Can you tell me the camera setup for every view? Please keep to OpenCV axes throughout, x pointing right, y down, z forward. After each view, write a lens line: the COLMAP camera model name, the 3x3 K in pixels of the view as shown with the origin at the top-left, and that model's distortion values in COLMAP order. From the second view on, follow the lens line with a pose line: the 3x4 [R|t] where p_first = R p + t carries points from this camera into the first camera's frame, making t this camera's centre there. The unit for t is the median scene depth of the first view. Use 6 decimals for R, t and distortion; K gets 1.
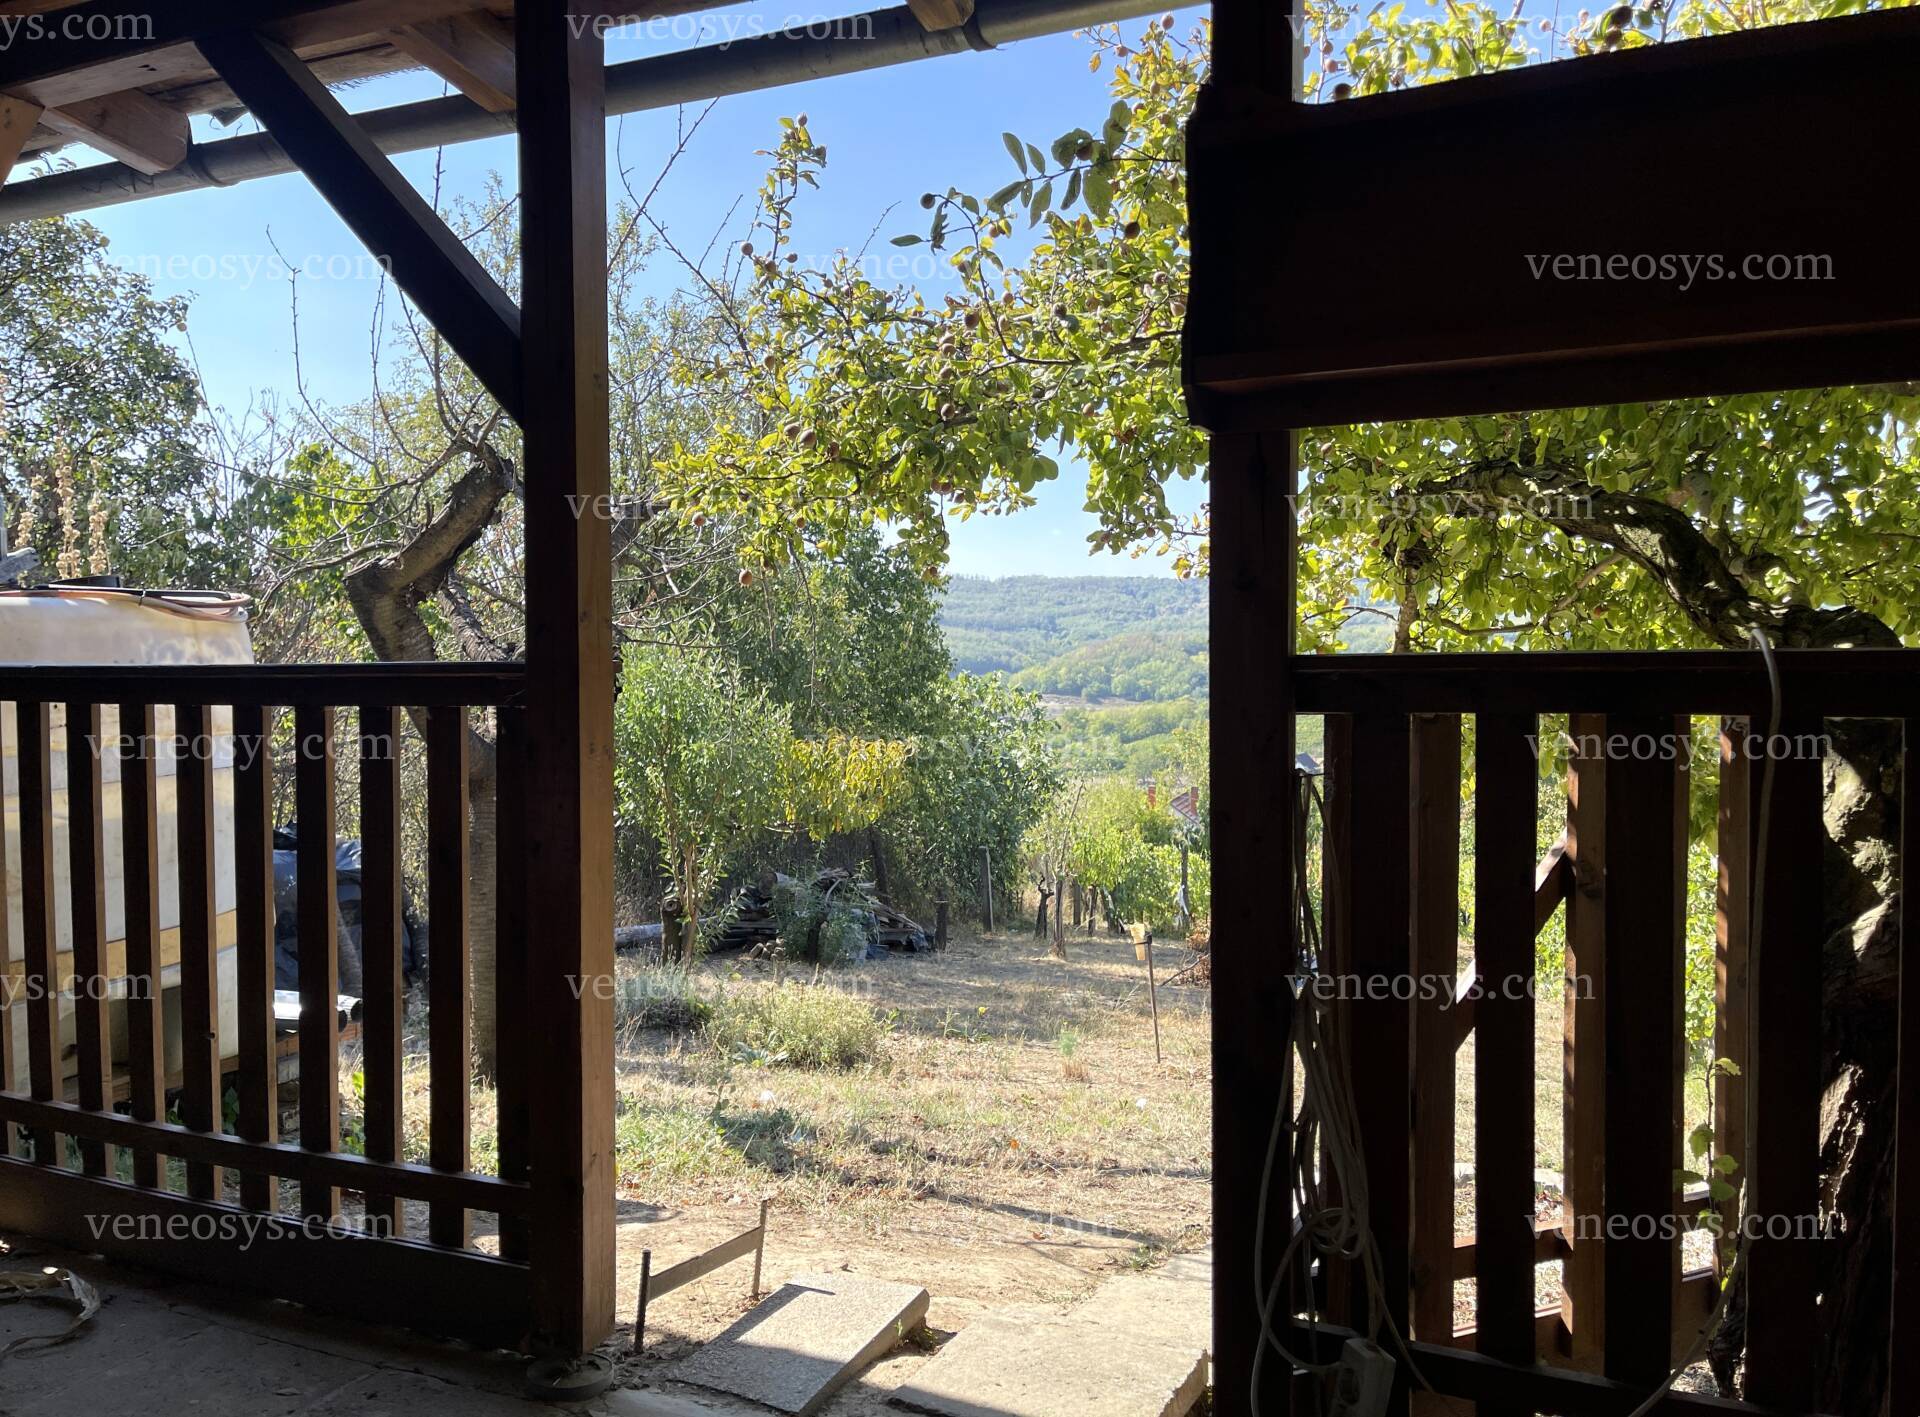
lens RADIAL K [[1470.9, 0, 971.7], [0, 1470.9, 705.6], [0, 0, 1]] dist [0.089272, -0.119105]
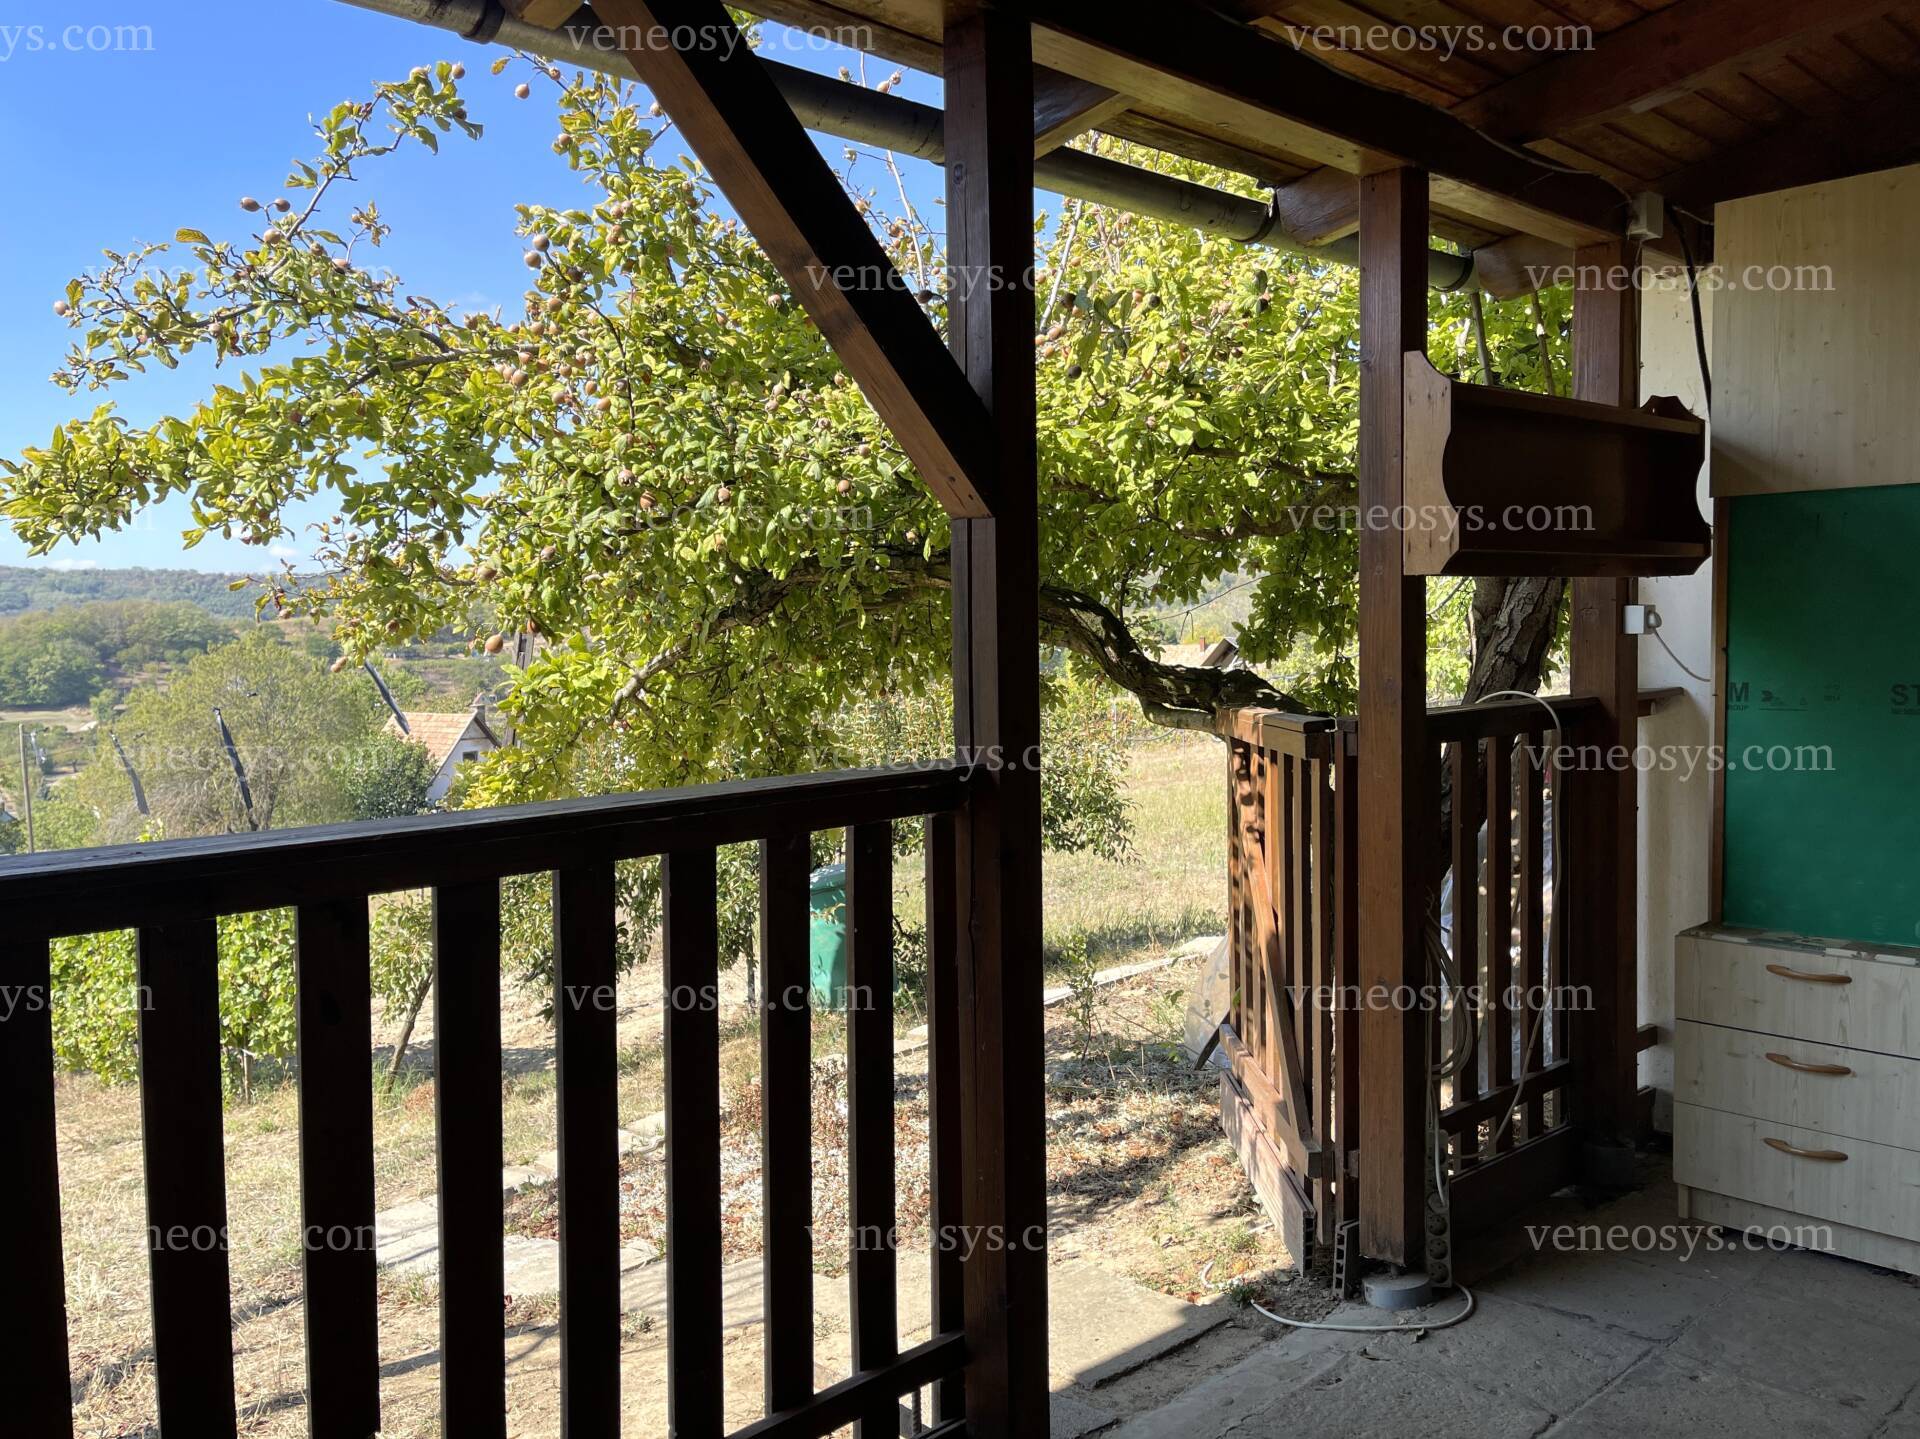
lens RADIAL K [[1503.6, 0, 969.8], [0, 1503.6, 717.5], [0, 0, 1]] dist [0.053912, -0.040844]
pose [[0.397614, -0.056046, 0.915840, -0.126301], [0.051451, 0.997924, 0.038732, -0.010737], [-0.916109, 0.031720, 0.399672, 0.071838]]
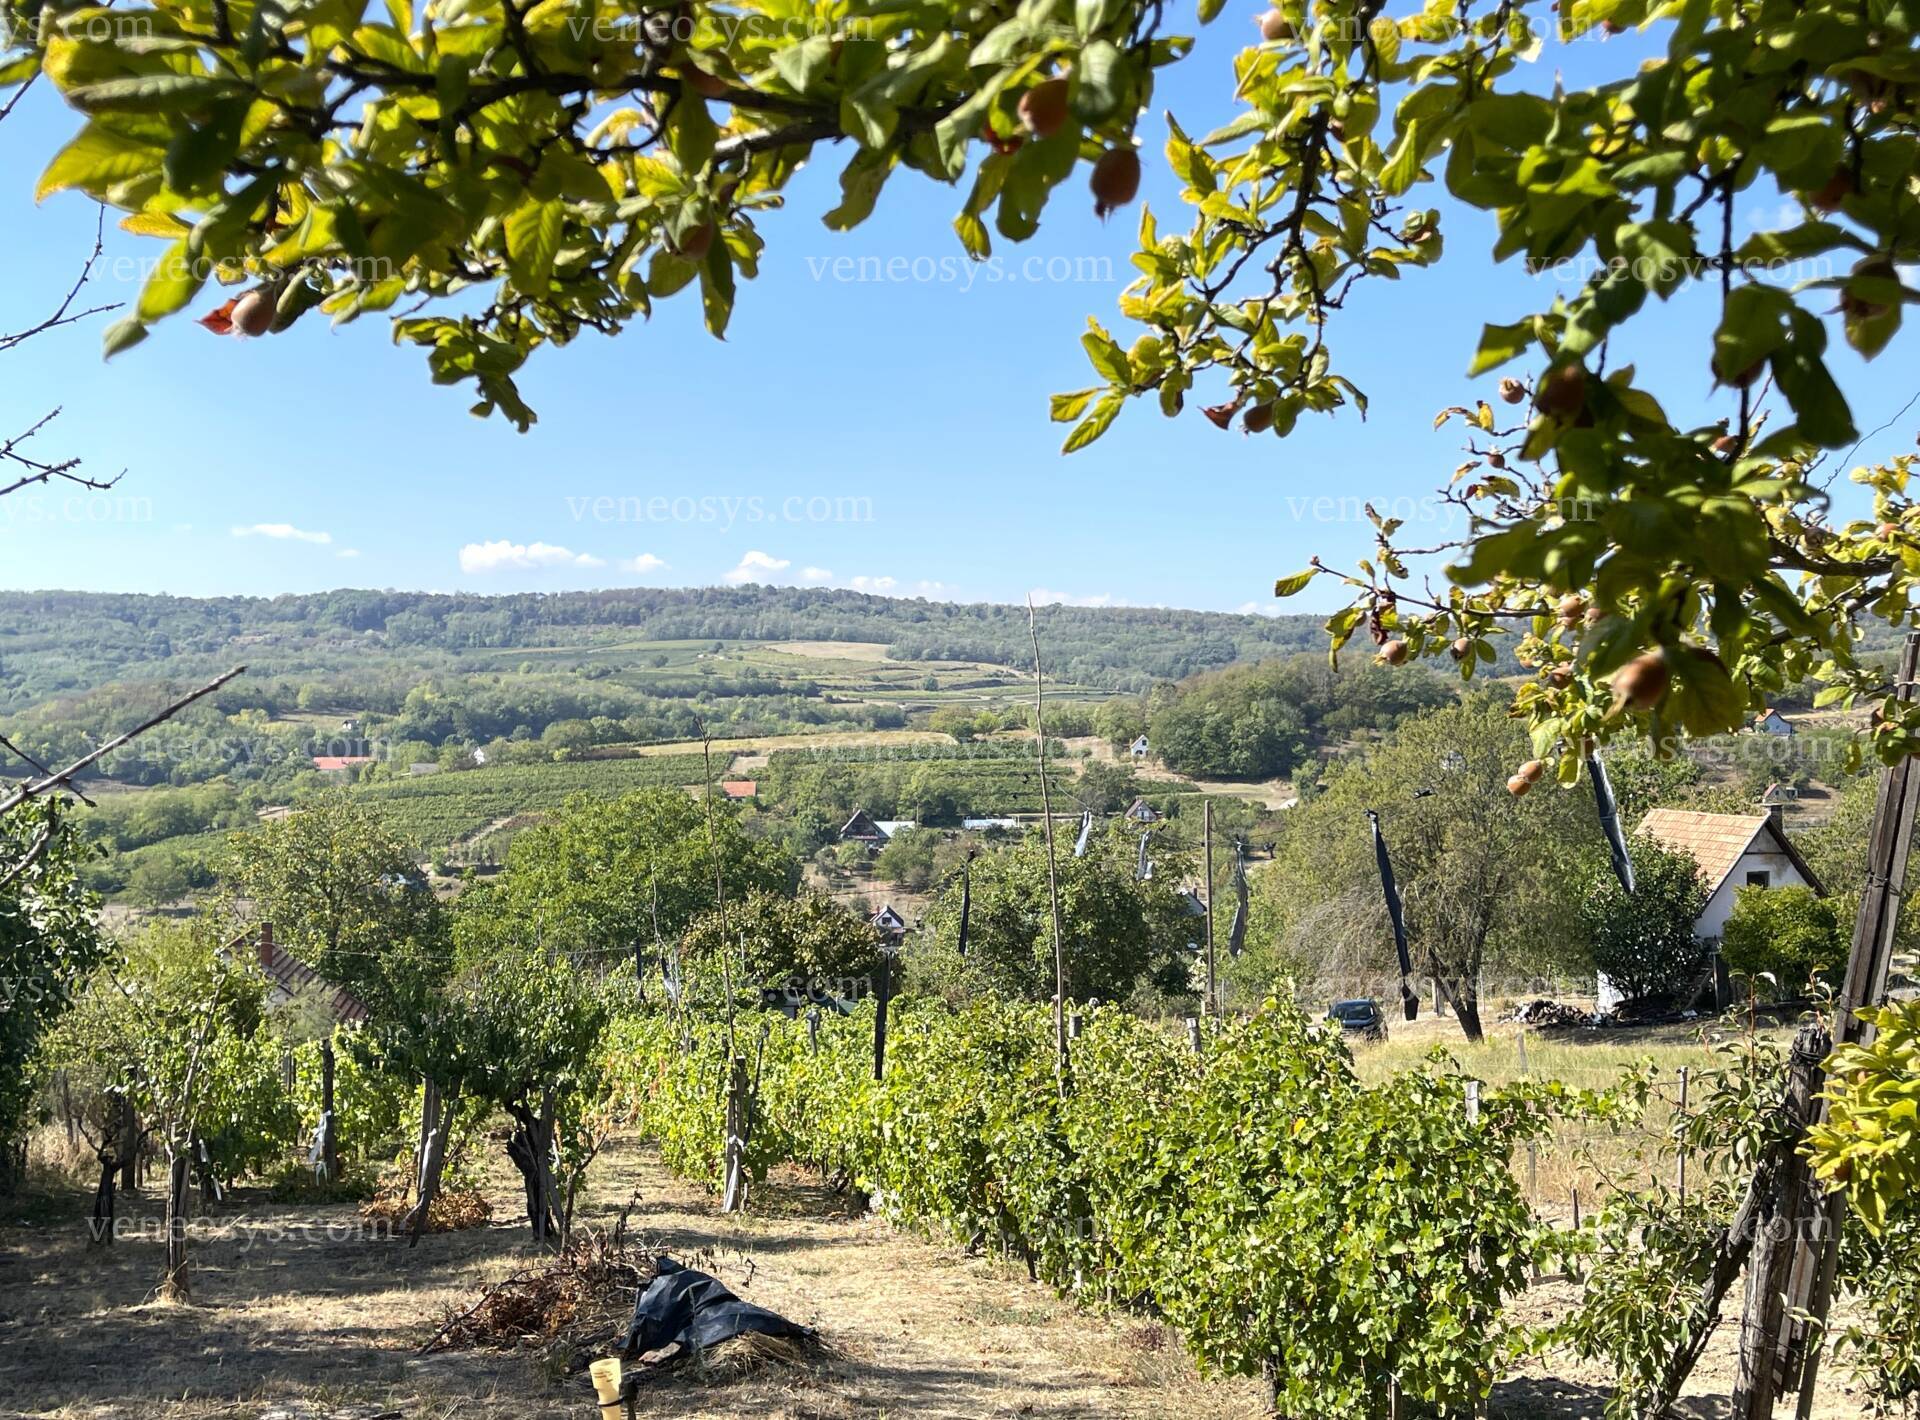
lens RADIAL K [[2092.8, 0, 967.5], [0, 2092.8, 729.1], [0, 0, 1]] dist [0.142691, -0.430277]
pose [[0.885192, 0.000006, 0.465225, -0.042098], [0.012917, 0.999614, -0.024591, -0.015201], [-0.465046, 0.027777, 0.884851, 0.153636]]
